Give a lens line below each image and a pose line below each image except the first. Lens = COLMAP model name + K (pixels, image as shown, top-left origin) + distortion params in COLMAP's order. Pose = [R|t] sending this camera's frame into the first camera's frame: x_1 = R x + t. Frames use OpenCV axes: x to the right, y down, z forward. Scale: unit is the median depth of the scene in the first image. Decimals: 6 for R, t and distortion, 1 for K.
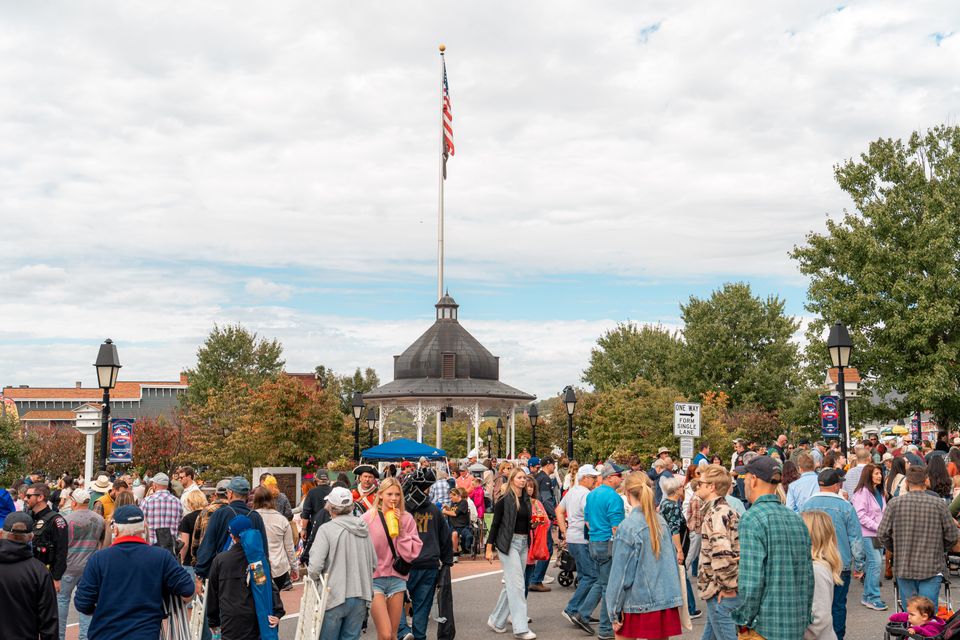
lens RADIAL K [[1217.3, 0, 481.9], [0, 1217.3, 336.9], [0, 0, 1]] dist [0.015790, 0.026615]
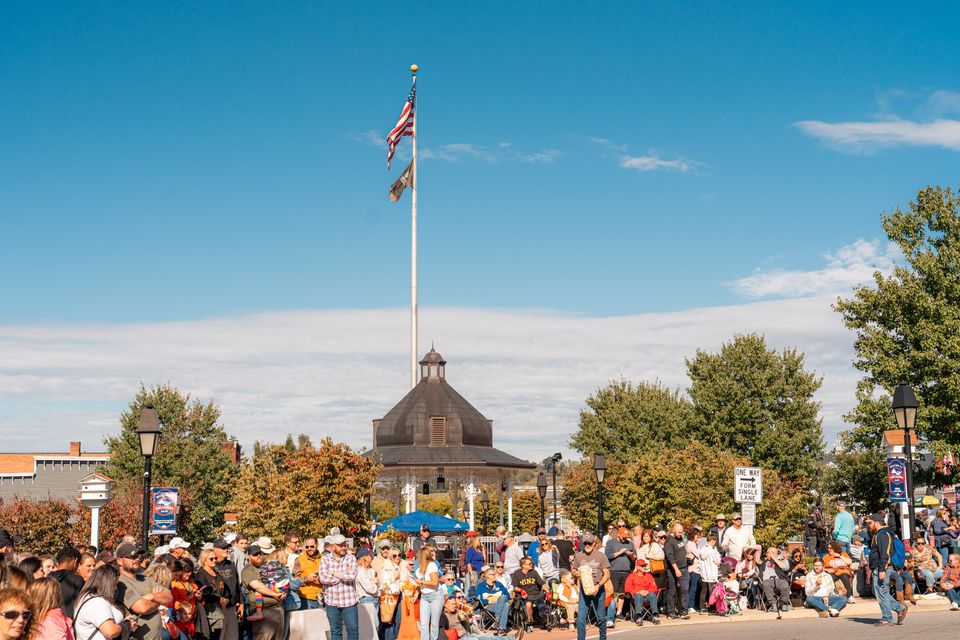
lens RADIAL K [[1497.8, 0, 480.0], [0, 1497.8, 320.0], [0, 0, 1]] dist [0.007162, 0.057030]
pose [[0.998447, -0.002587, 0.055643, -0.056785], [0.005391, 0.998719, -0.050303, -0.001701], [-0.055441, 0.050525, 0.997183, -0.088763]]
